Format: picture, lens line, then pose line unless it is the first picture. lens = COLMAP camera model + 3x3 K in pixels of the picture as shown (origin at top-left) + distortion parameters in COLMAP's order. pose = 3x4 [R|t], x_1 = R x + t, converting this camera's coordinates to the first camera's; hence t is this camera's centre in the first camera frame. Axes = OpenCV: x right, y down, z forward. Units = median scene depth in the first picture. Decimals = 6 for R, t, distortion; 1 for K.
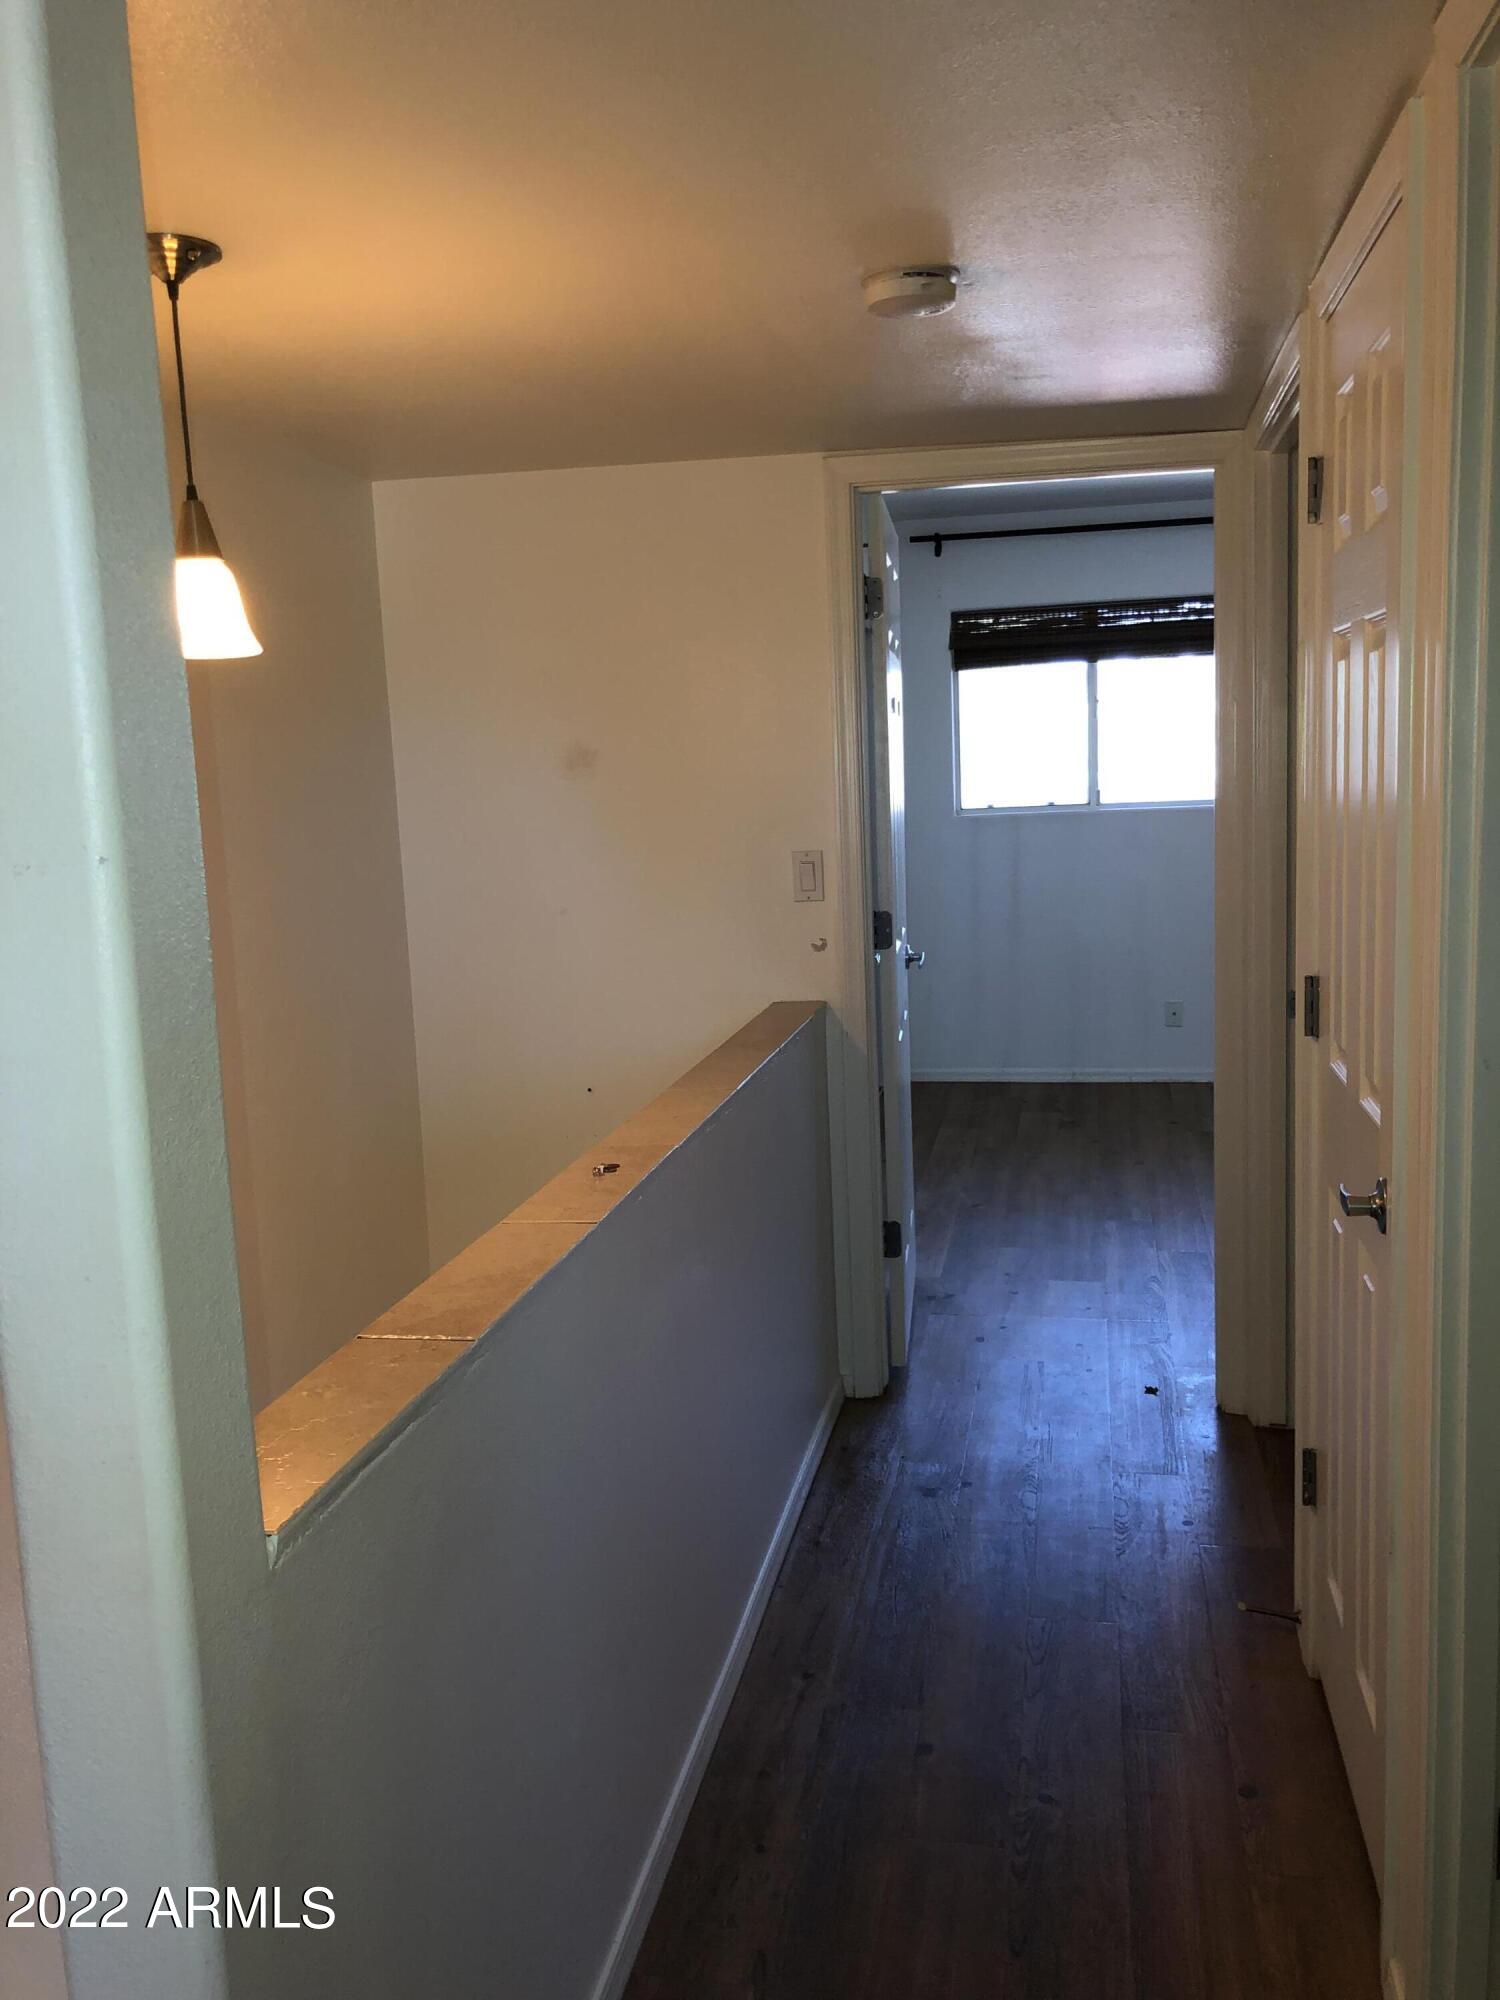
lens RADIAL K [[1618.6, 0, 725.7], [0, 1618.6, 998.8], [0, 0, 1]] dist [-0.007787, -0.005633]
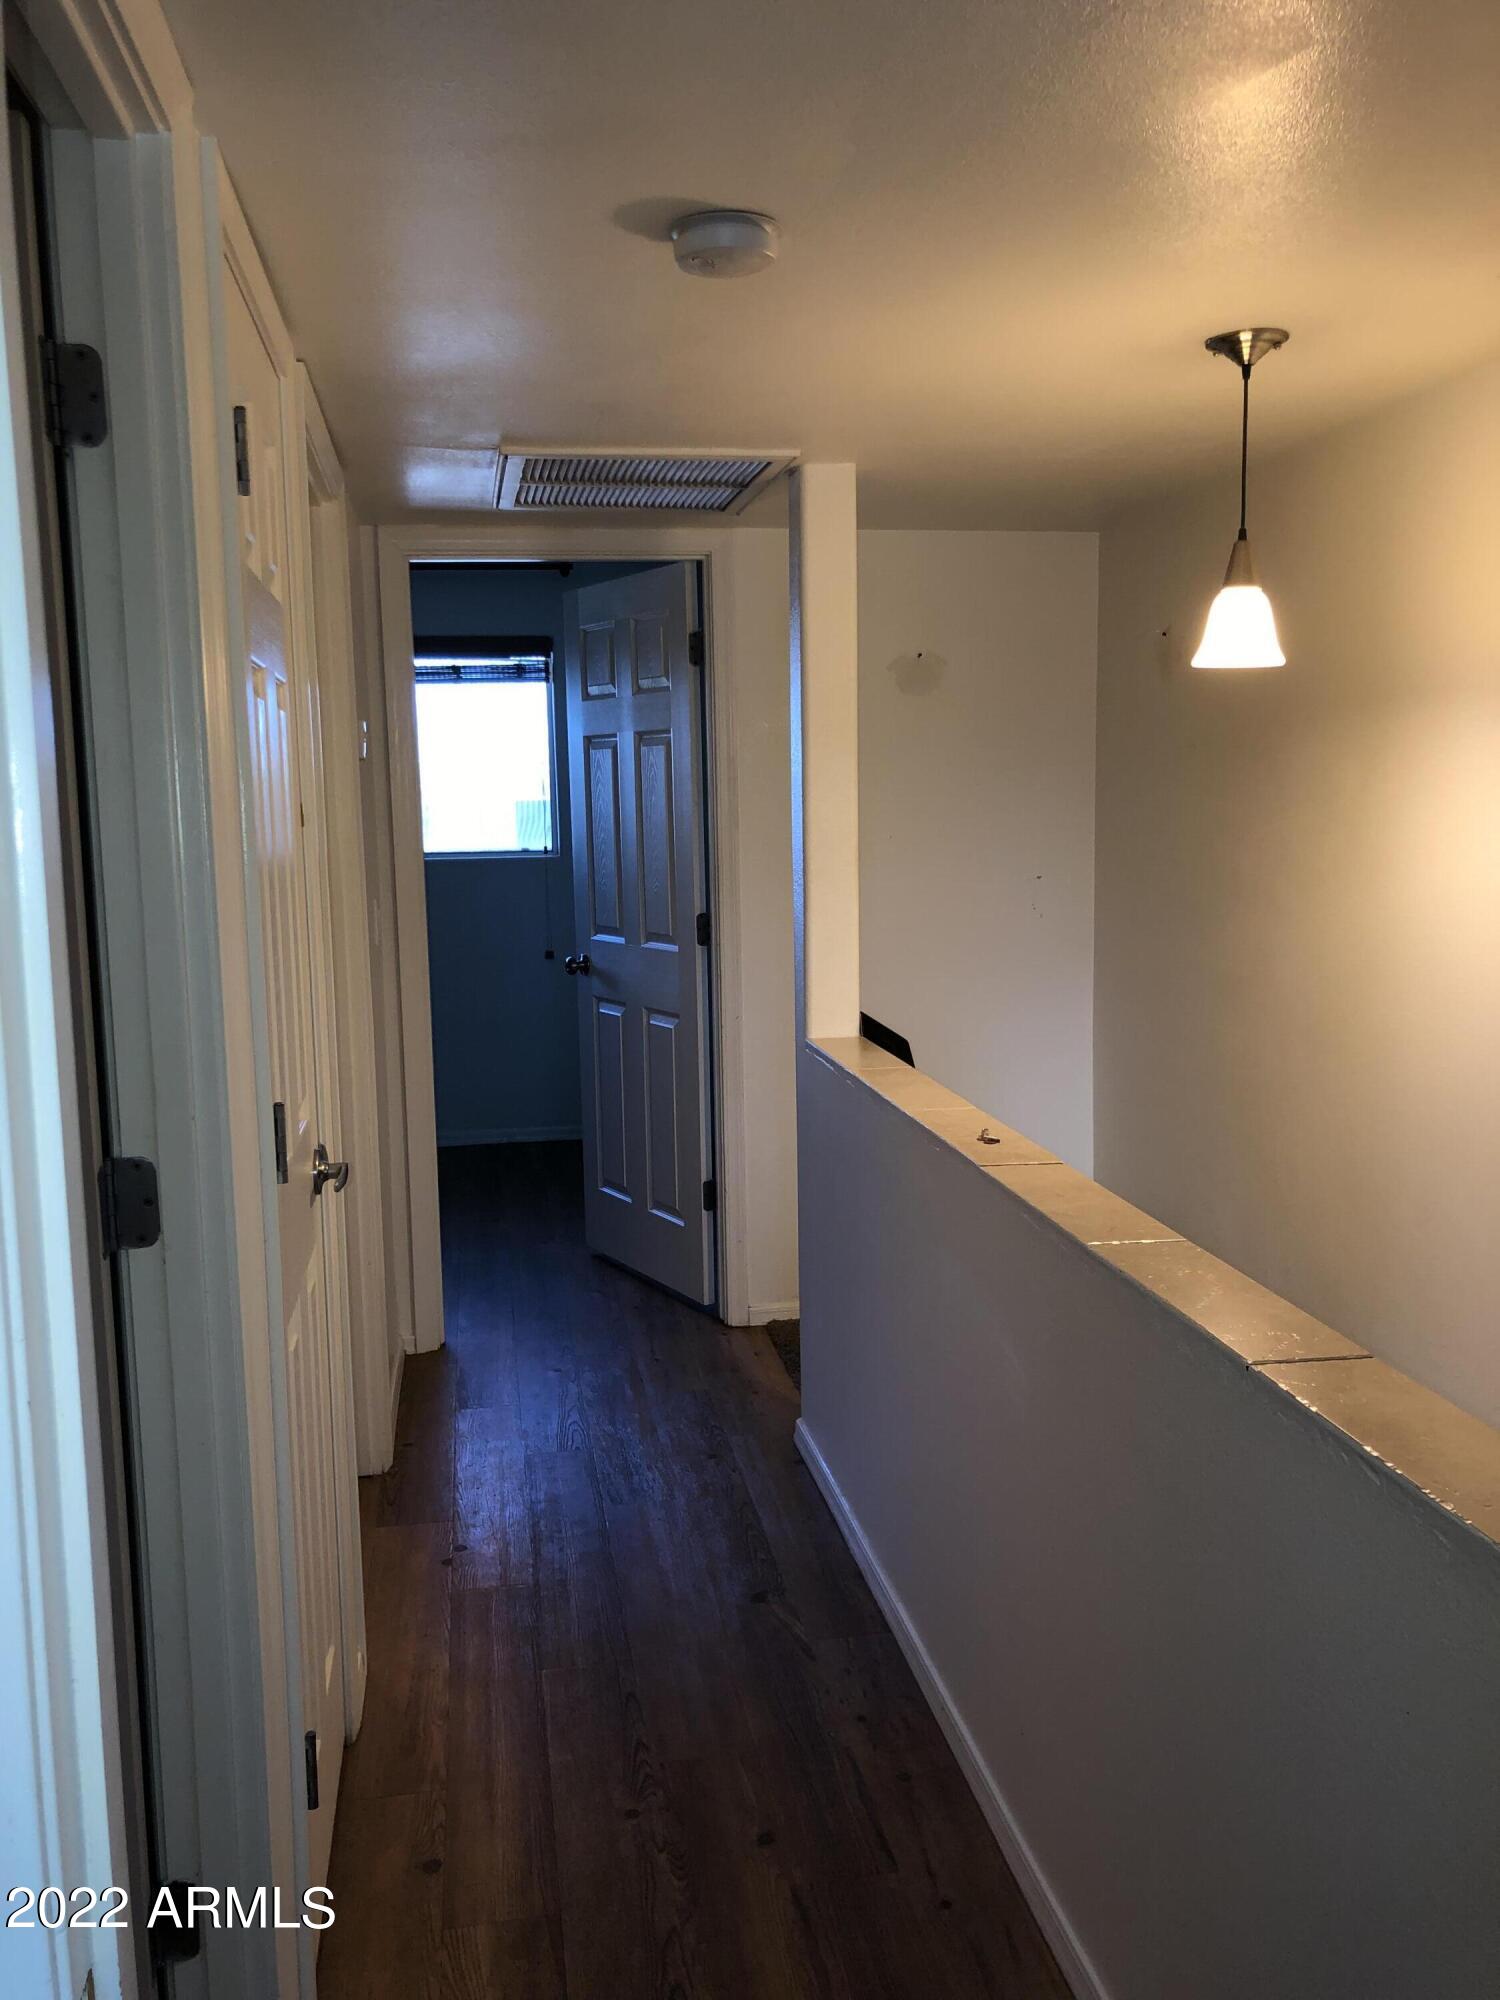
lens RADIAL K [[1618.6, 0, 725.7], [0, 1618.6, 998.8], [0, 0, 1]] dist [-0.007787, -0.005633]
pose [[-0.928338, 0.107631, -0.355816, 0.437534], [-0.002289, 0.955494, 0.295001, -0.284233], [0.371731, 0.274675, -0.886775, 1.733116]]
